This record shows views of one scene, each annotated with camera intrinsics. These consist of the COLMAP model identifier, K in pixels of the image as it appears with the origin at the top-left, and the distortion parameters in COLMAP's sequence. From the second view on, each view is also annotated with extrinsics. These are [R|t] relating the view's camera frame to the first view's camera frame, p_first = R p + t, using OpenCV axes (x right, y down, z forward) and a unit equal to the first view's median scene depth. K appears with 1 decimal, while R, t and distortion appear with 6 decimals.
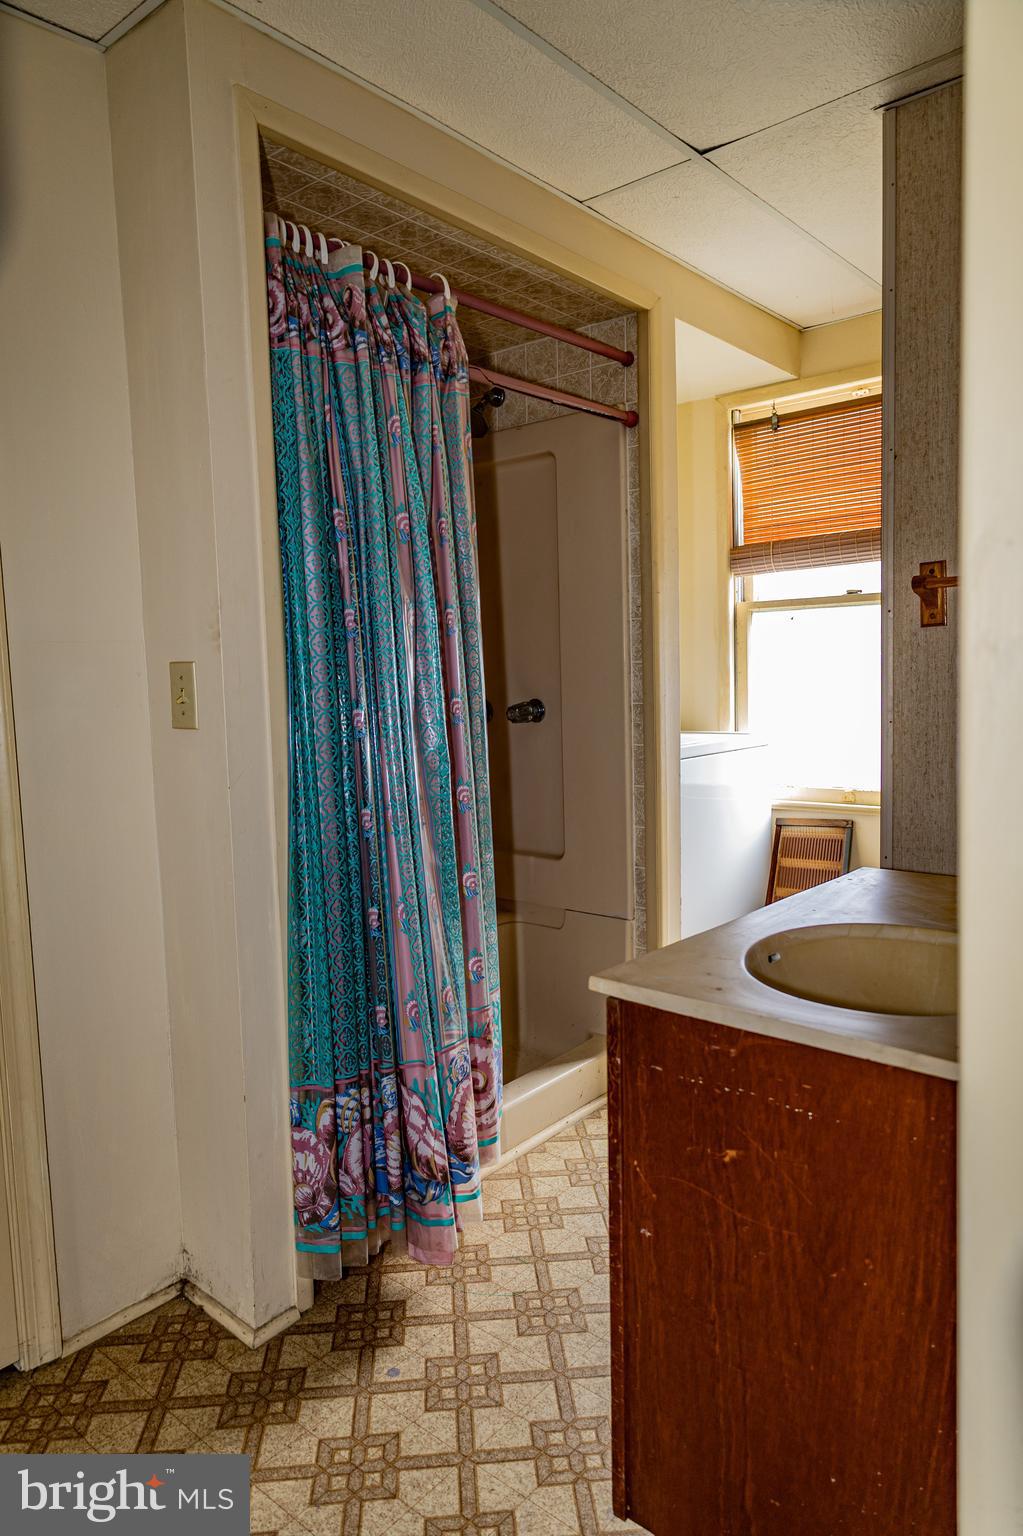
lens RADIAL K [[1001.7, 0, 511.5], [0, 1001.7, 768.0], [0, 0, 1]] dist [0.006019, 0.001729]
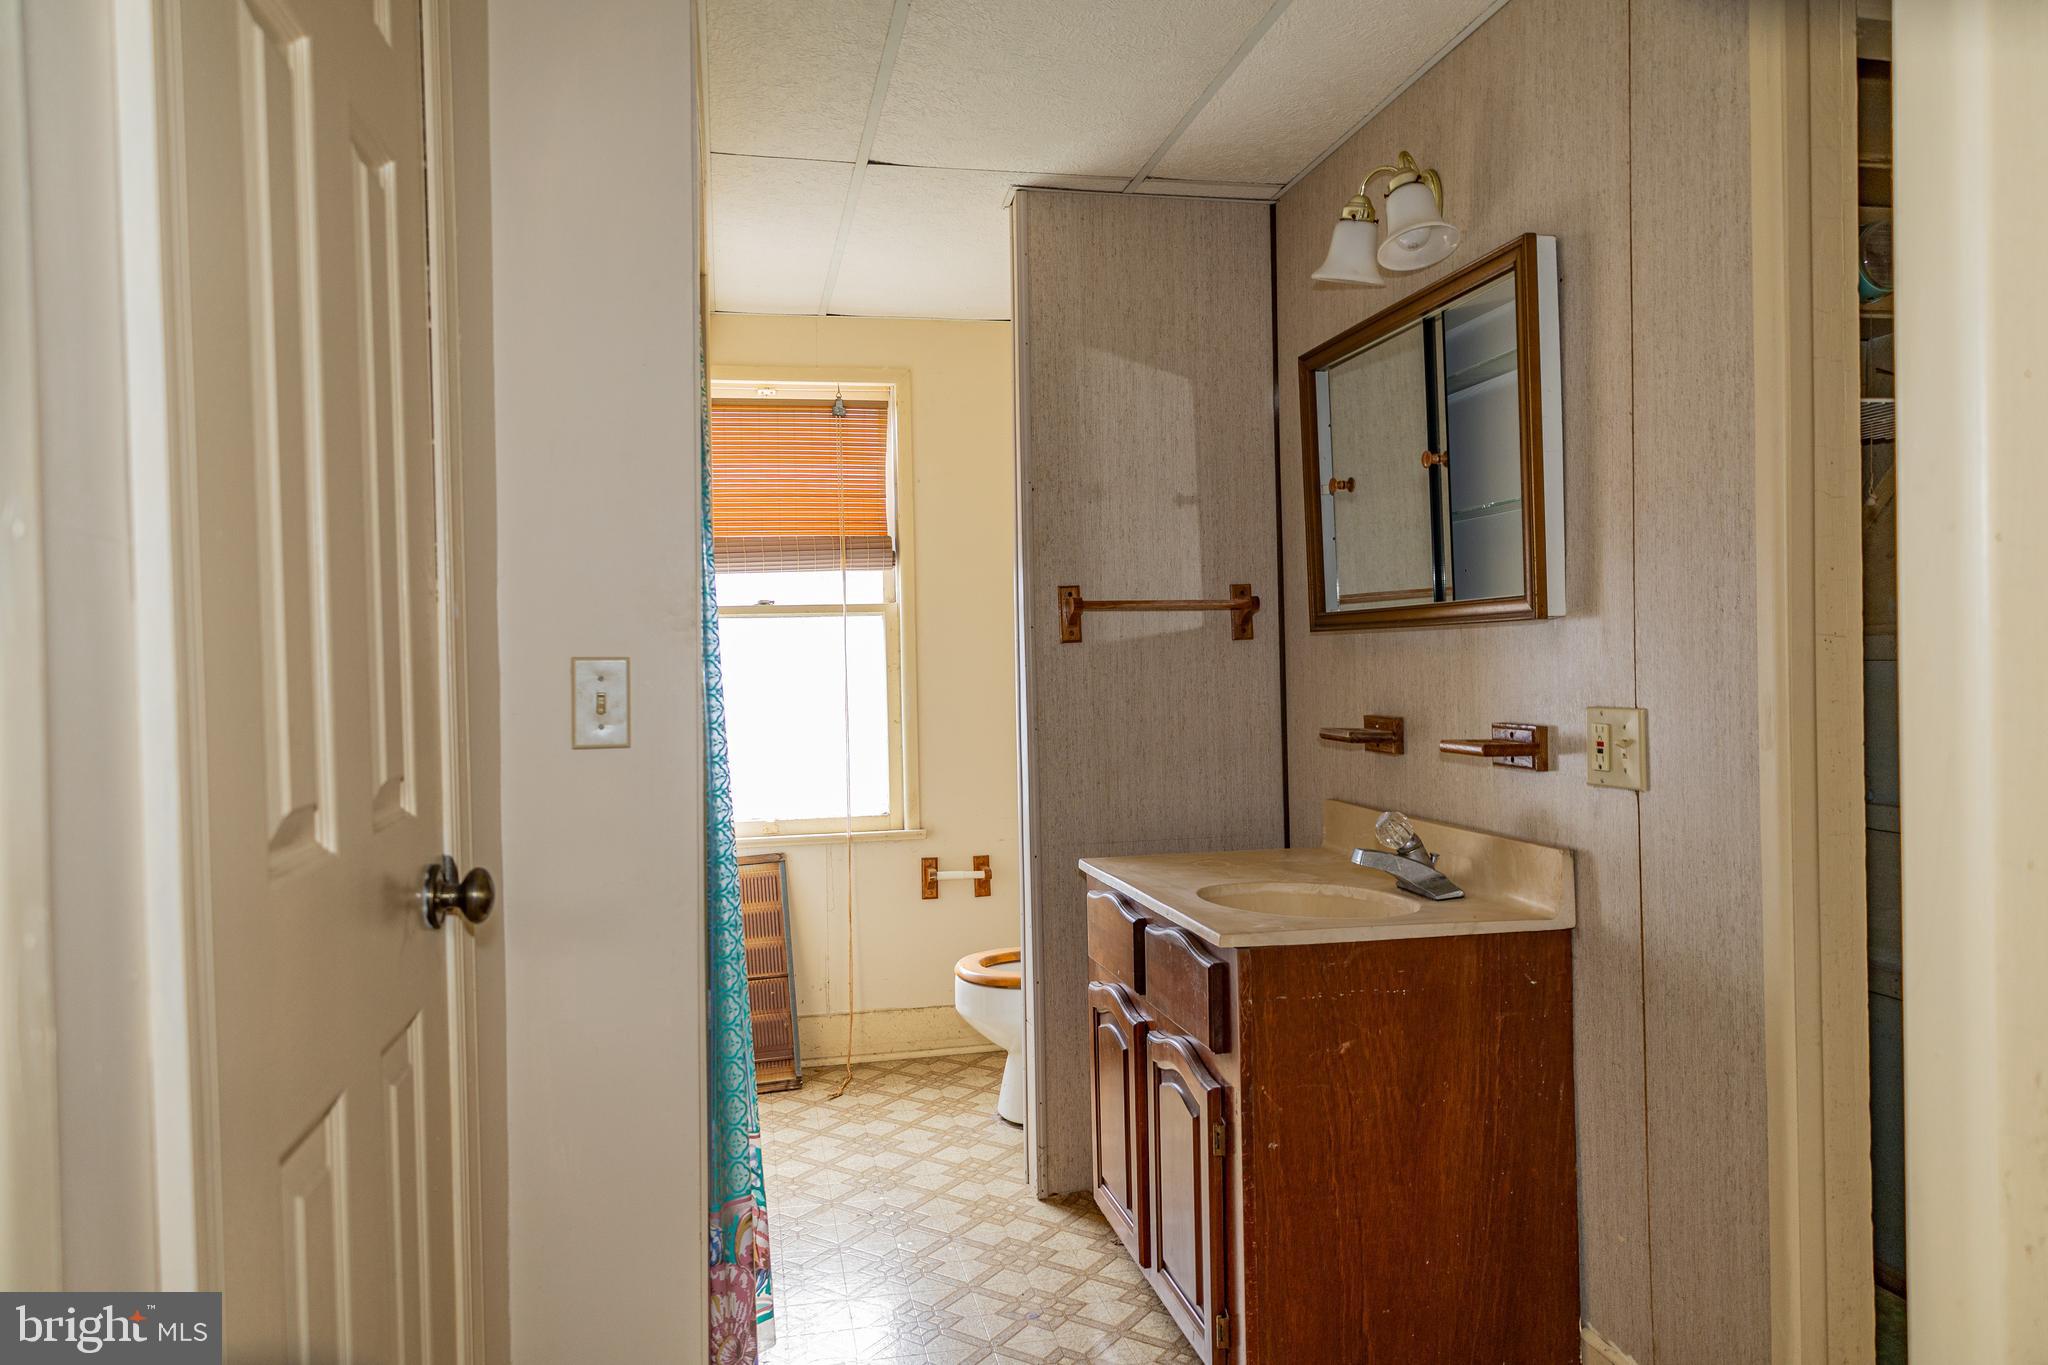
lens RADIAL K [[1335.6, 0, 1025.3], [0, 1335.6, 690.1], [0, 0, 1]] dist [0.006019, 0.001729]
pose [[0.610771, 0.003511, 0.791800, -1.358234], [0.081372, 0.994417, -0.067177, 0.014182], [-0.787615, 0.105460, 0.607076, 0.232459]]
